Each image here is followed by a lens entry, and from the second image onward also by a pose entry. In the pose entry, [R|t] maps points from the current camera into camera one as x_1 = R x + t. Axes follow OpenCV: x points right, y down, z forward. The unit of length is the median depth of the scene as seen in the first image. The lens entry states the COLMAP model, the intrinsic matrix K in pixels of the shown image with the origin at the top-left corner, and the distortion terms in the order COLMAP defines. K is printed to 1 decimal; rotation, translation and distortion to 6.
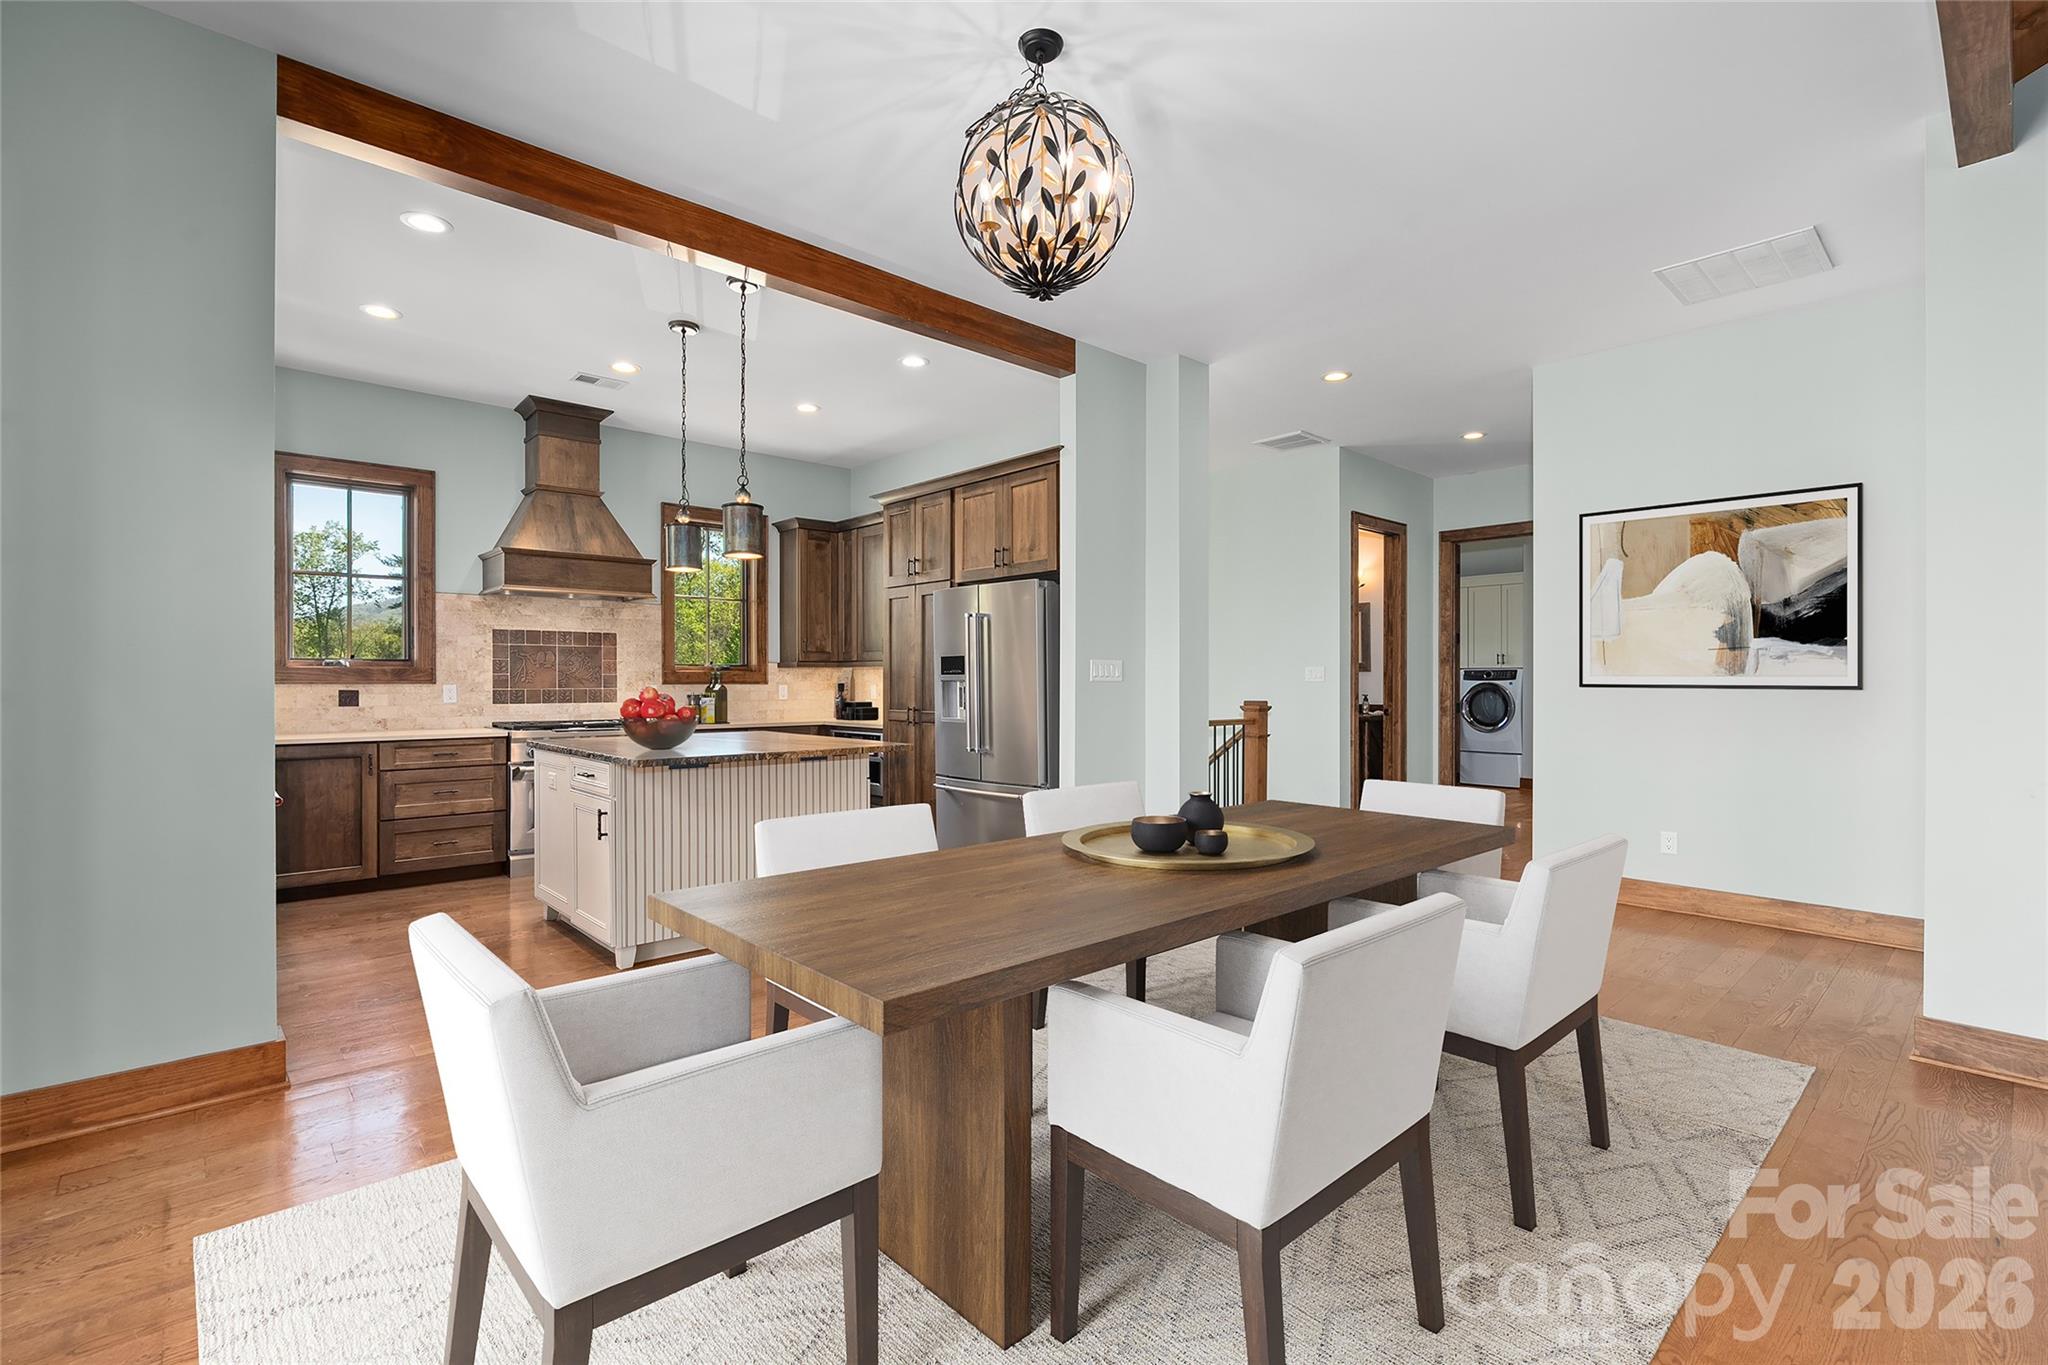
lens RADIAL K [[924.3, 0, 1020.0], [0, 924.3, 686.6], [0, 0, 1]] dist [-0.005901, 0.002359]
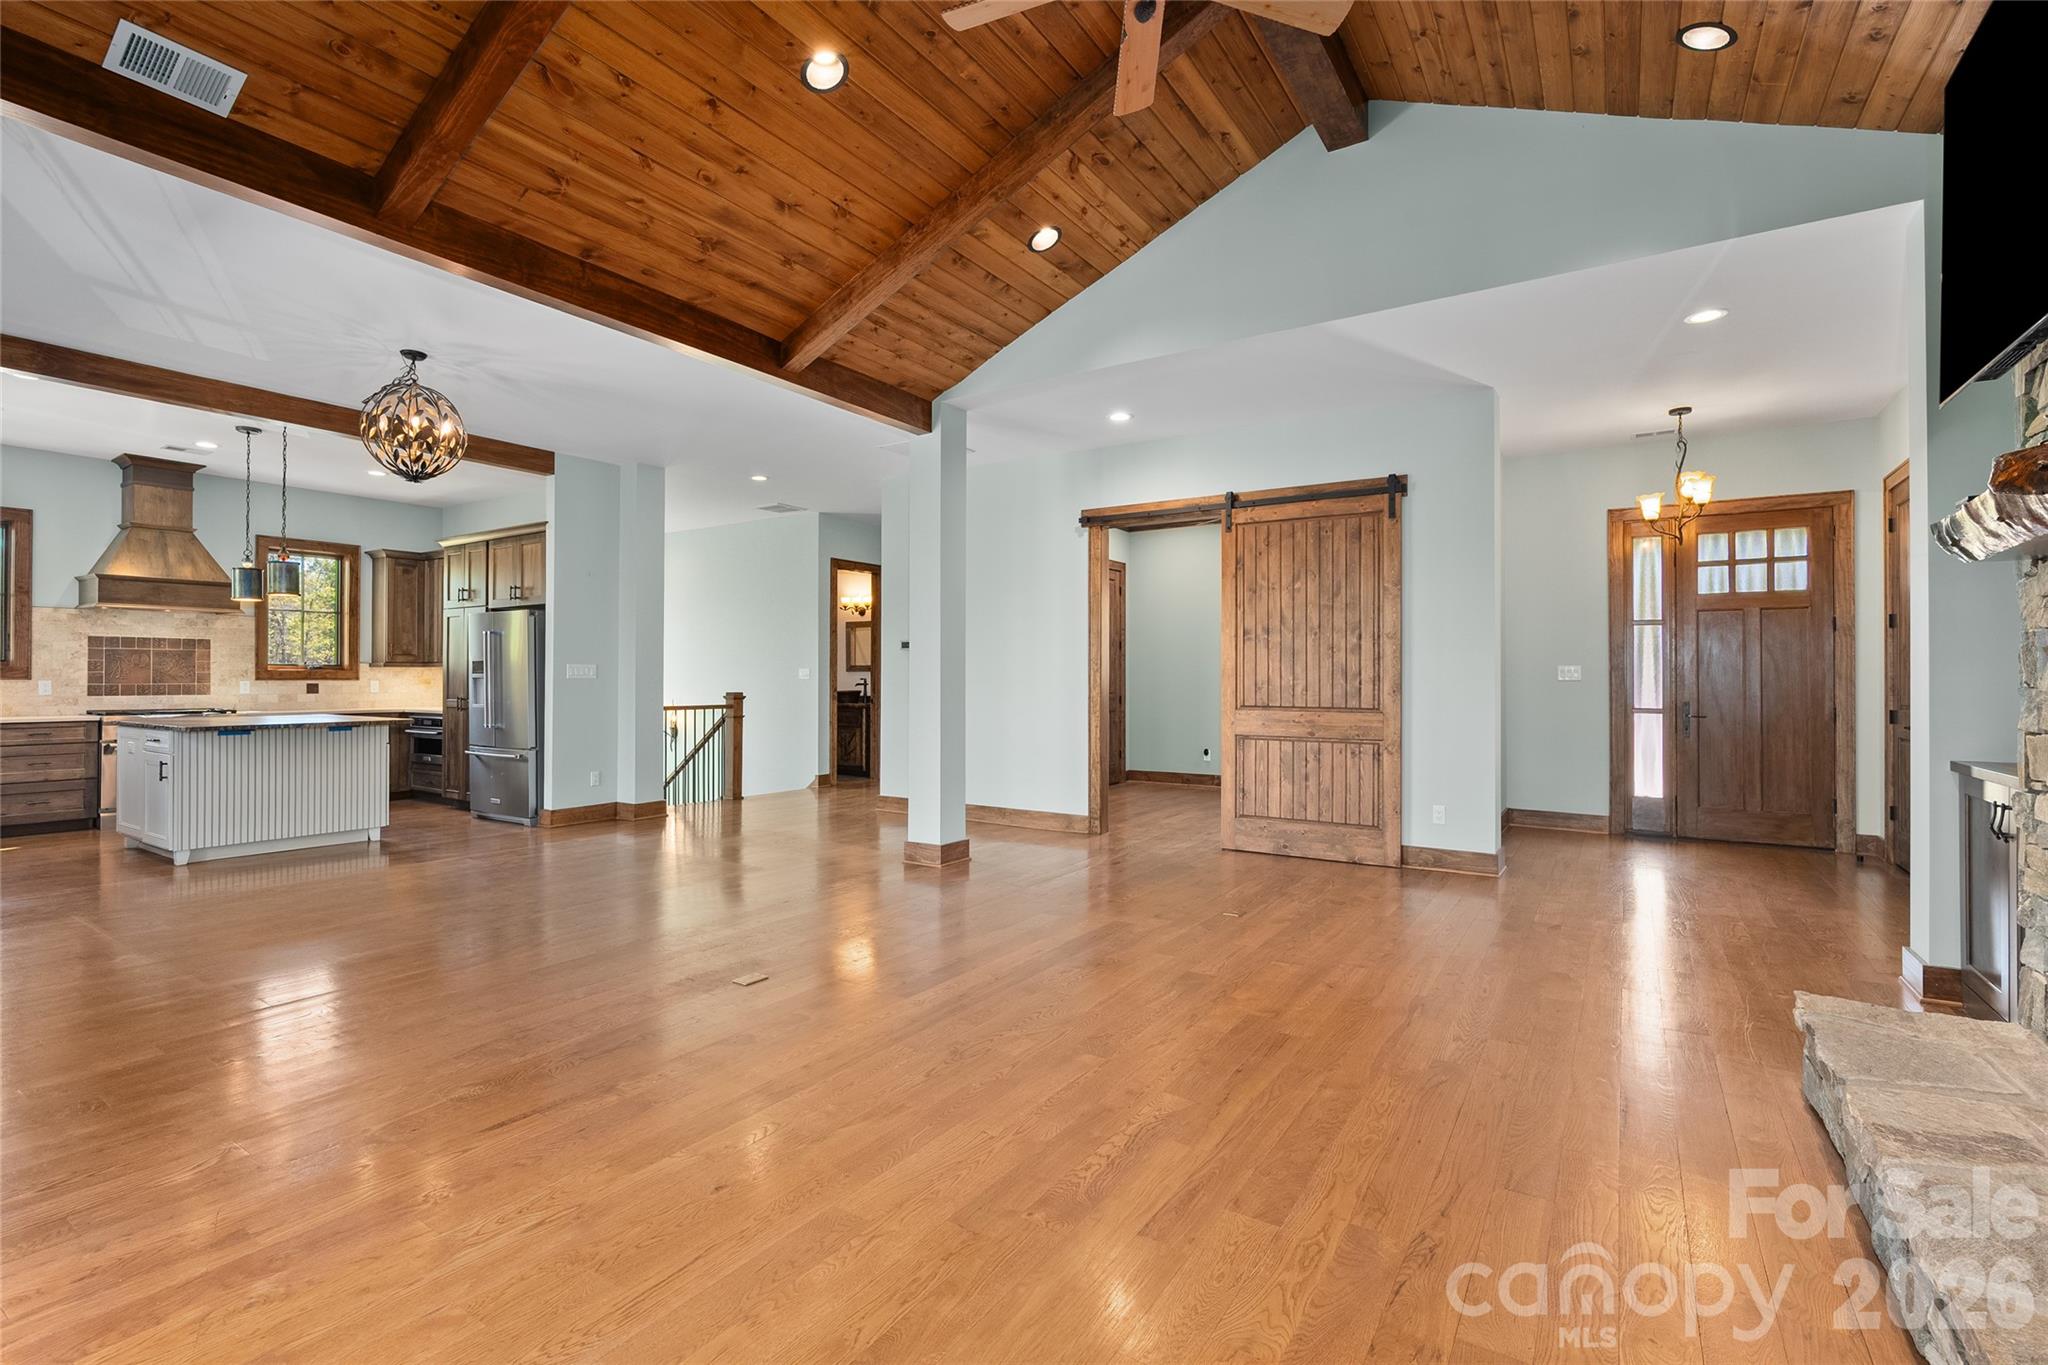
lens RADIAL K [[924.3, 0, 1011.0], [0, 924.3, 671.7], [0, 0, 1]] dist [-0.005901, 0.002359]
pose [[0.968802, 0.003070, 0.247817, 0.342771], [0.000201, 0.999913, -0.013173, 0.002946], [-0.247836, 0.012812, 0.968717, -0.536791]]
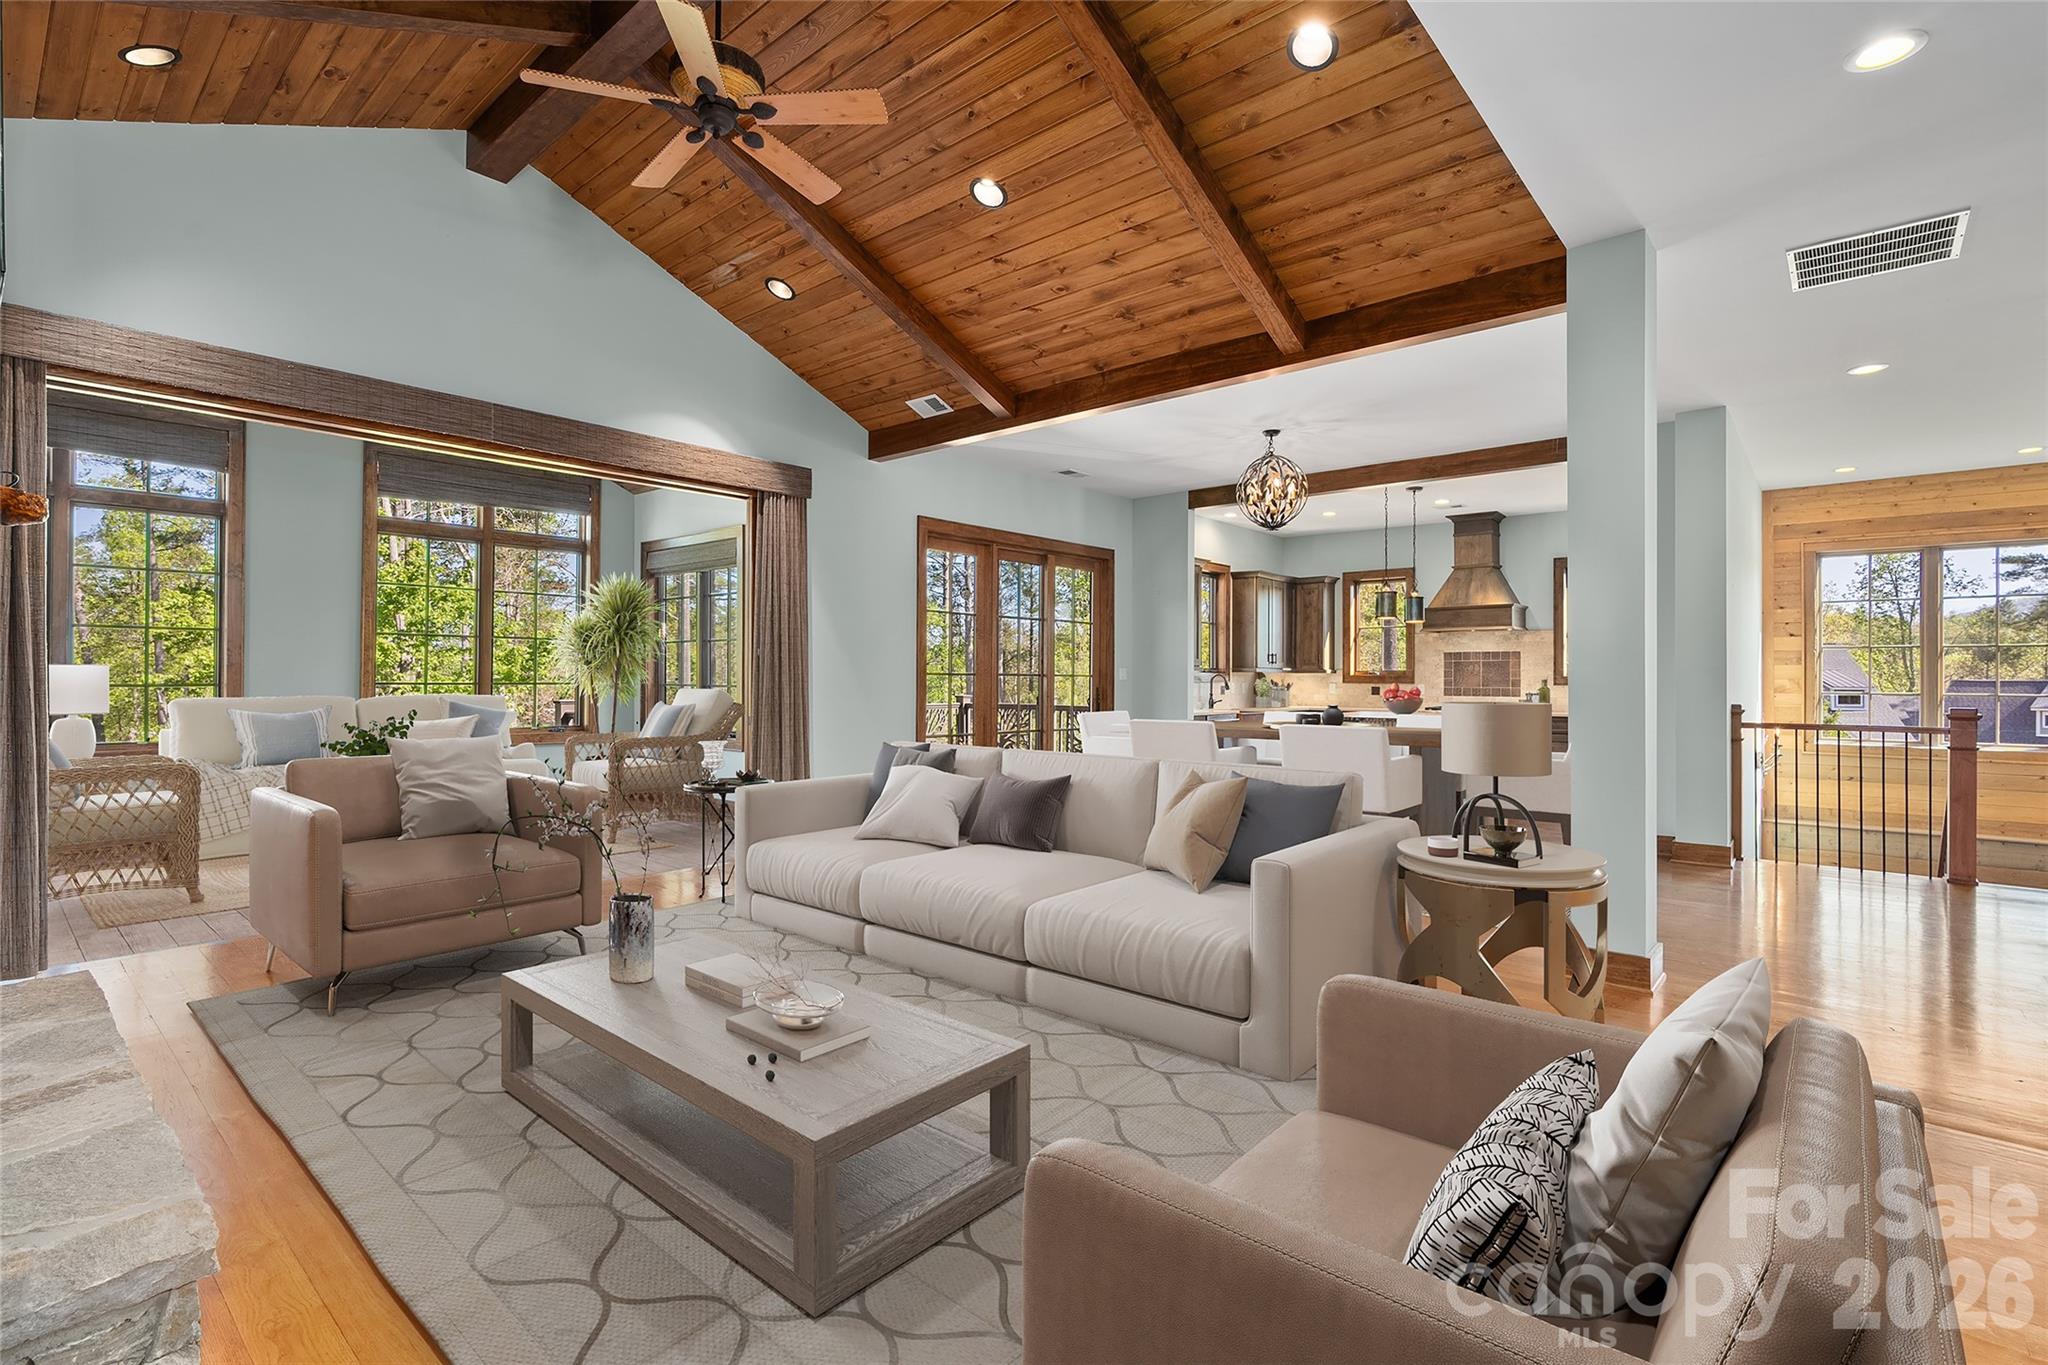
lens RADIAL K [[924.3, 0, 1018.3], [0, 924.3, 667.3], [0, 0, 1]] dist [-0.005901, 0.002359]
pose [[0.109268, -0.010943, -0.993952, 1.107882], [-0.010801, 0.999867, -0.012195, -0.004234], [0.993954, 0.012068, 0.109135, 0.016634]]
